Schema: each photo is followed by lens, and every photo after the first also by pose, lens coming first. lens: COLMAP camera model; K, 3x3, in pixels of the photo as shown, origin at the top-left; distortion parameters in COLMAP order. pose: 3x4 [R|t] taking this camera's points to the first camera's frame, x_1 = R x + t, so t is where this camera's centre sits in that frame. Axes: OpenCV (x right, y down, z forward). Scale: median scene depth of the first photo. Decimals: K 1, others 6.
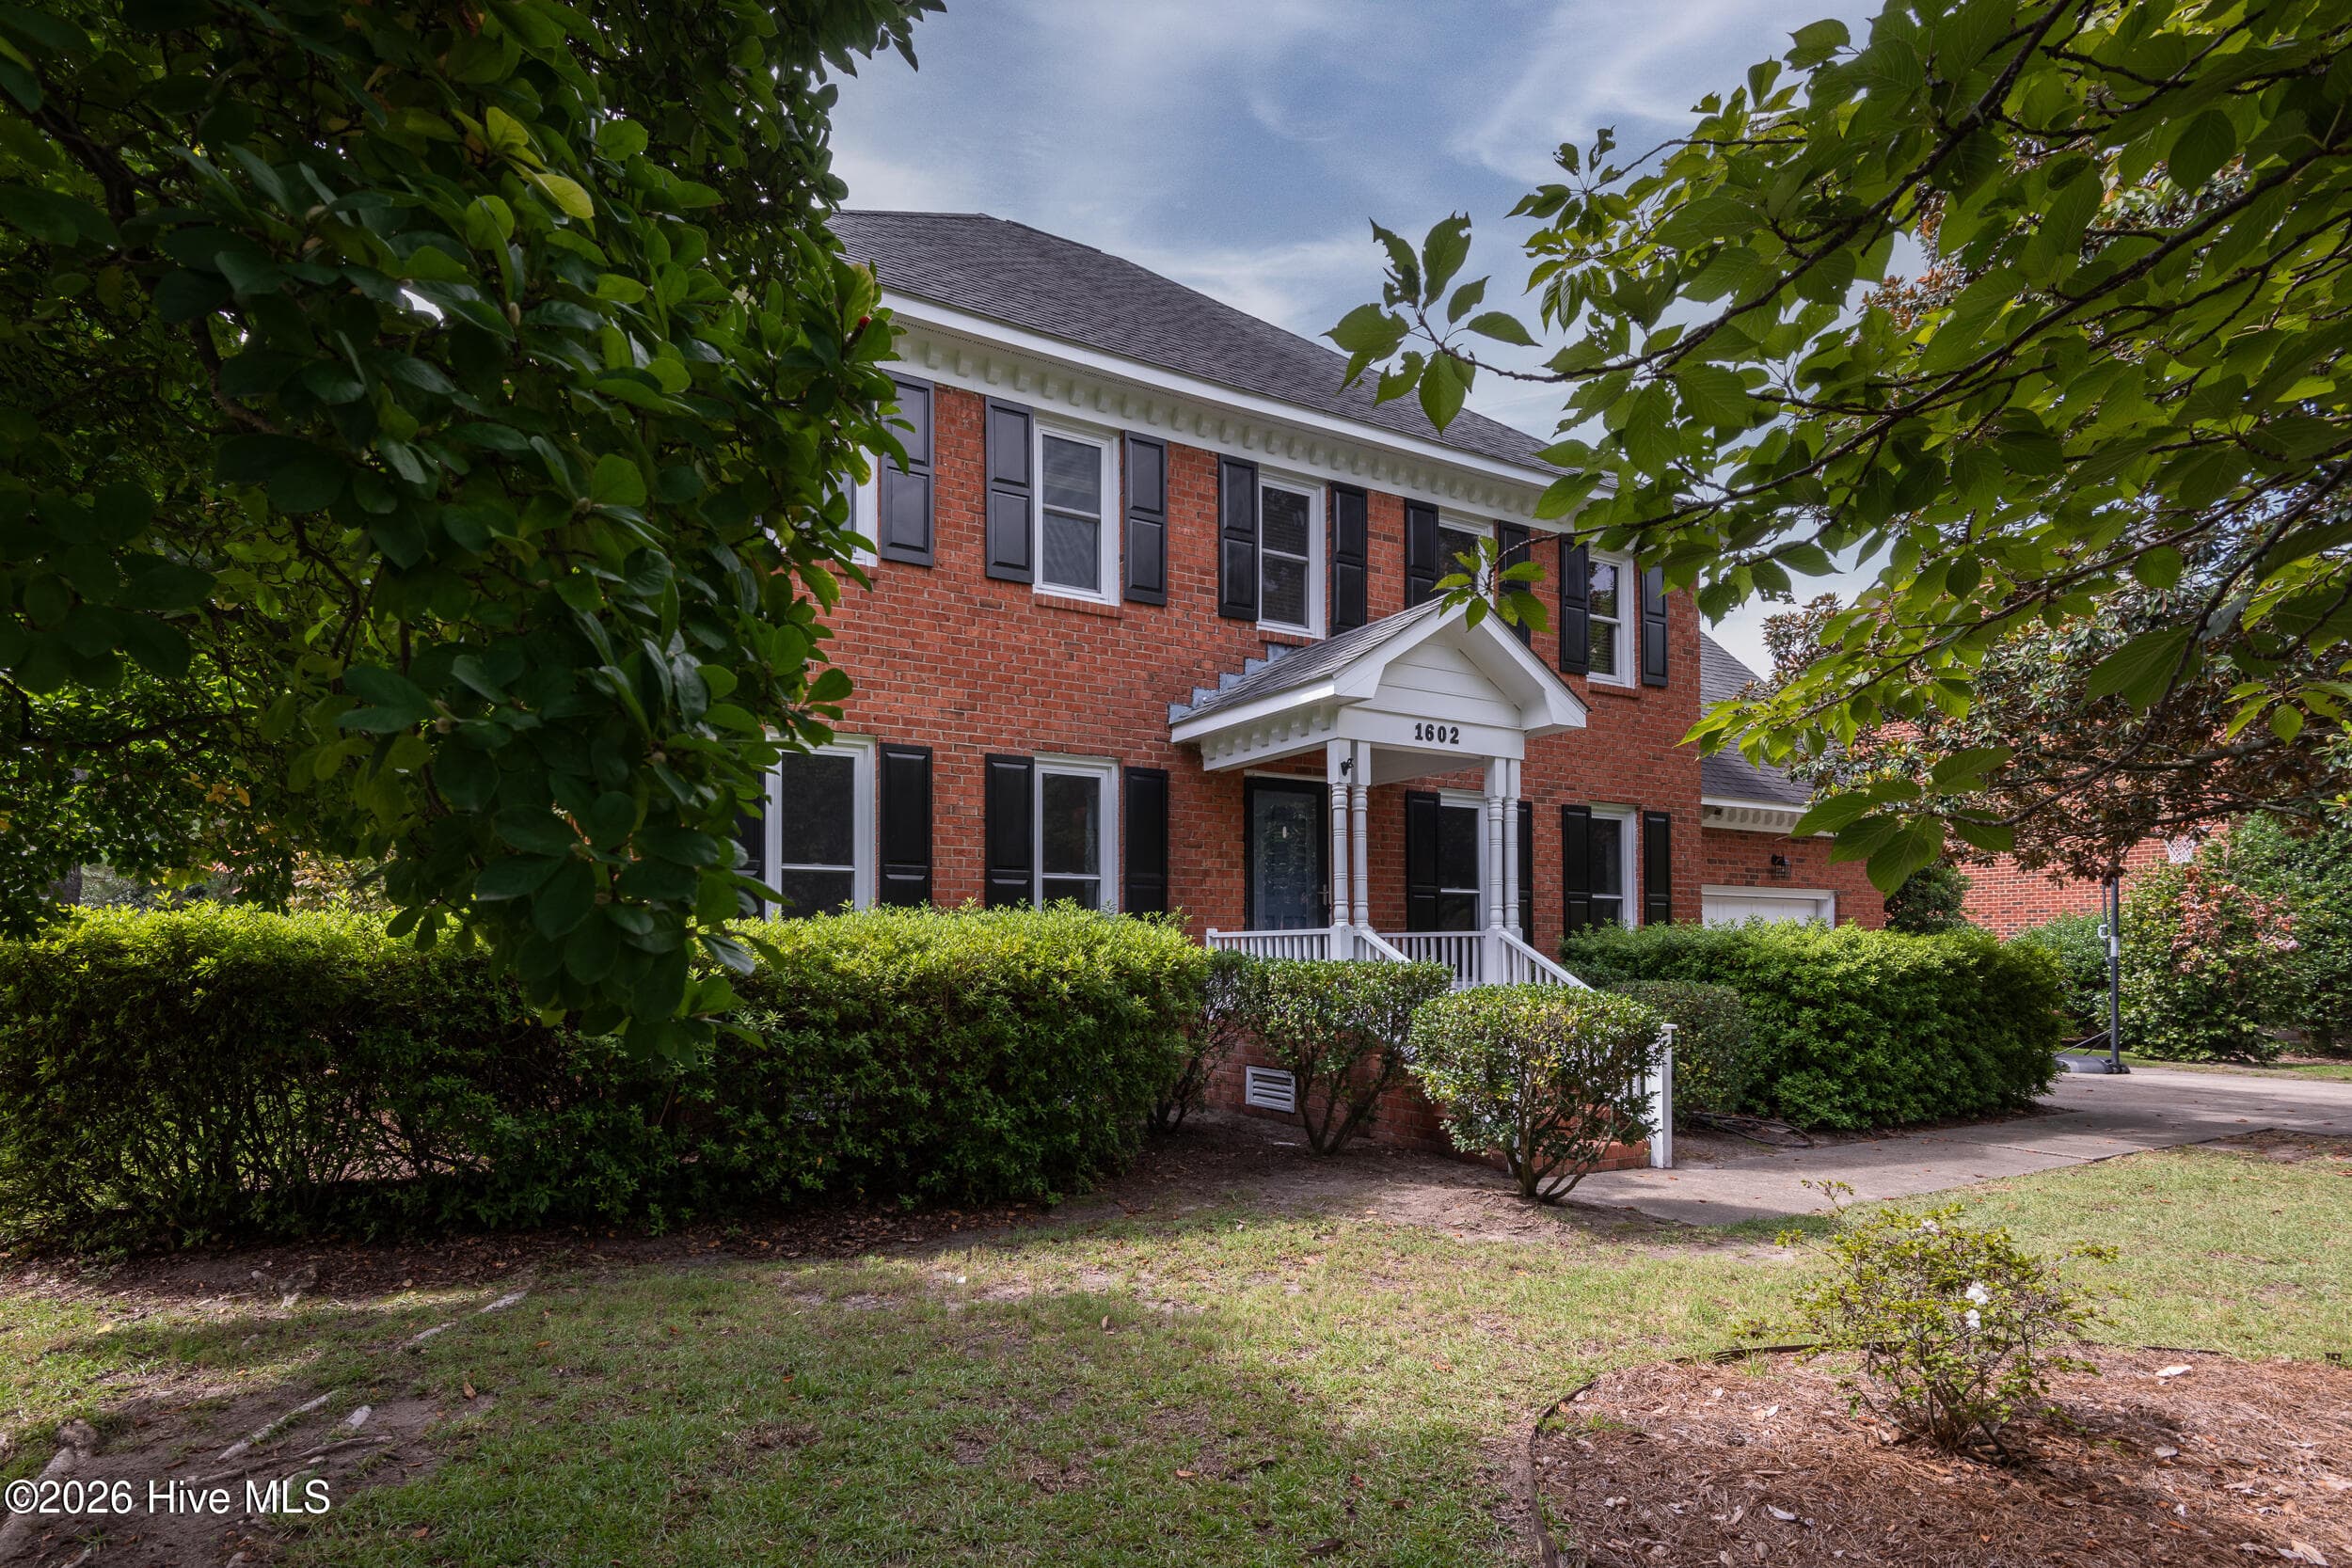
lens RADIAL K [[1128.8, 0, 1051.5], [0, 1128.8, 924.4], [0, 0, 1]] dist [0.027864, -0.014430]
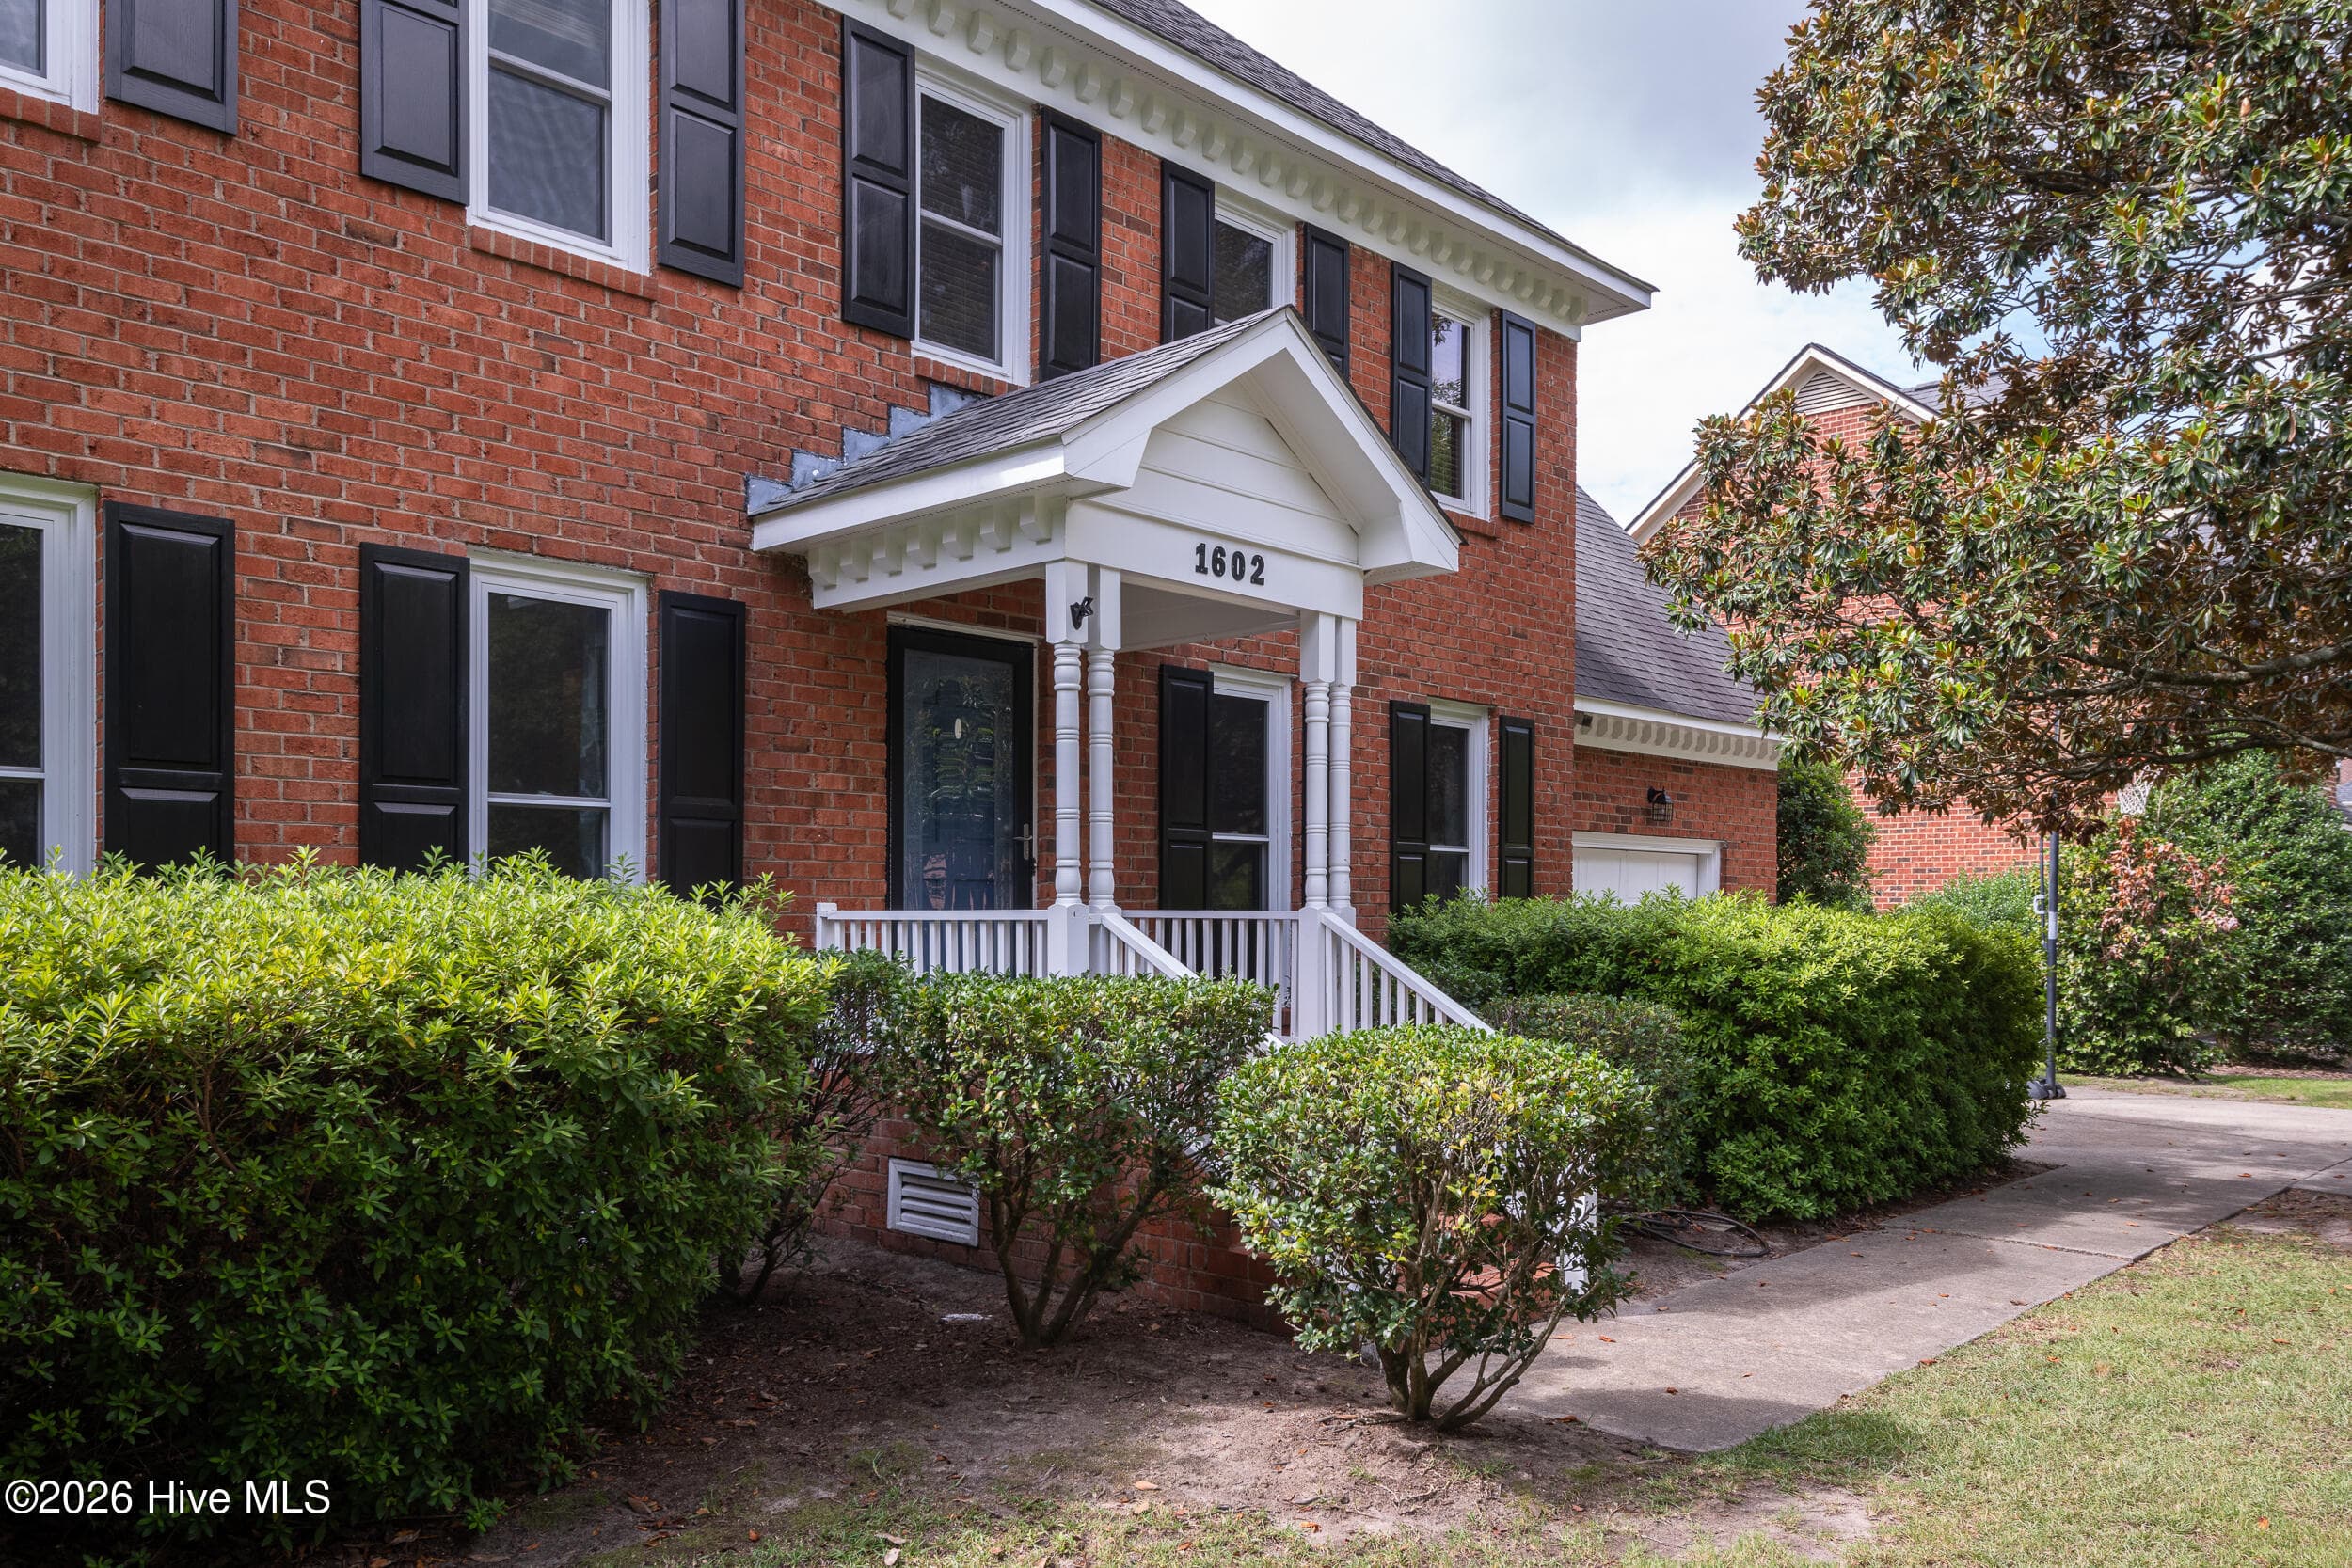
lens RADIAL K [[1812.6, 0, 1110.7], [0, 1812.6, 927.0], [0, 0, 1]] dist [0.045834, -0.035886]
pose [[0.954949, 0.002522, 0.296761, 0.016256], [-0.011061, 0.999572, 0.027097, -0.011894], [-0.296565, -0.029159, 0.954567, 0.153273]]
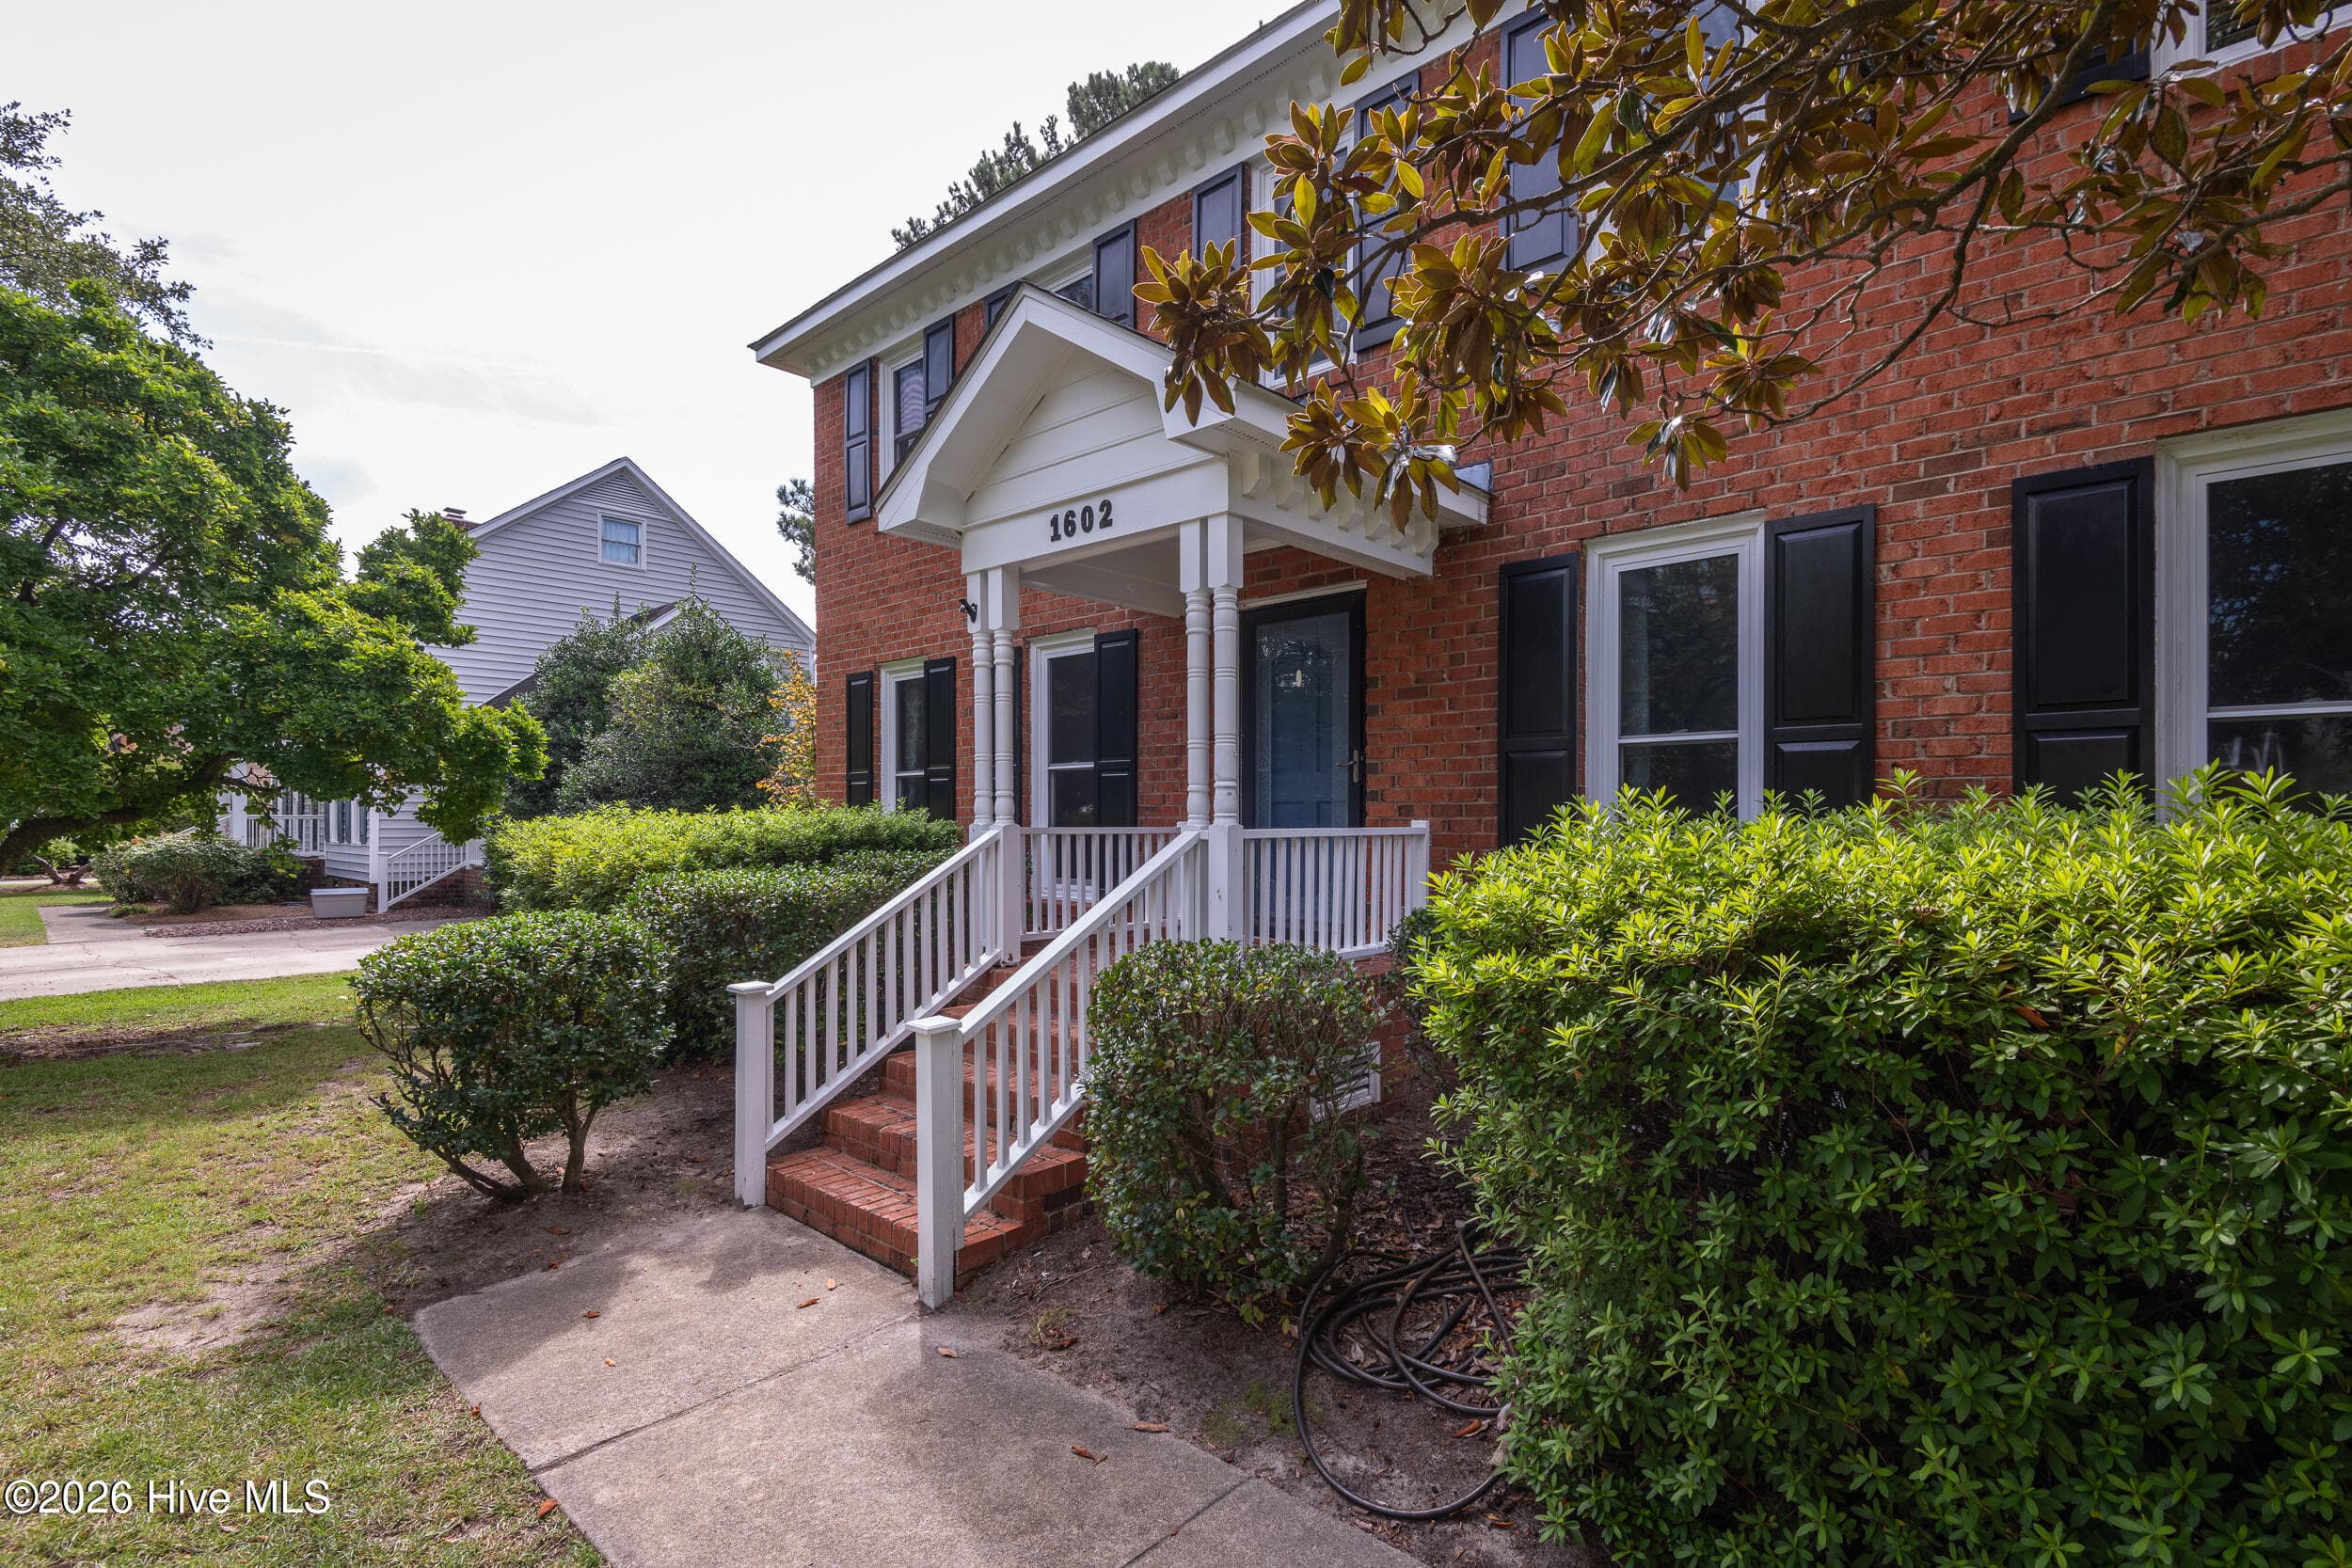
lens RADIAL K [[1069.0, 0, 1207.5], [0, 1069.0, 812.9], [0, 0, 1]] dist [0.014027, -0.012636]
pose [[0.349750, -0.003987, -0.936835, 0.950042], [0.018503, 0.999825, 0.002652, -0.005088], [0.936660, -0.018262, 0.349762, 0.875230]]
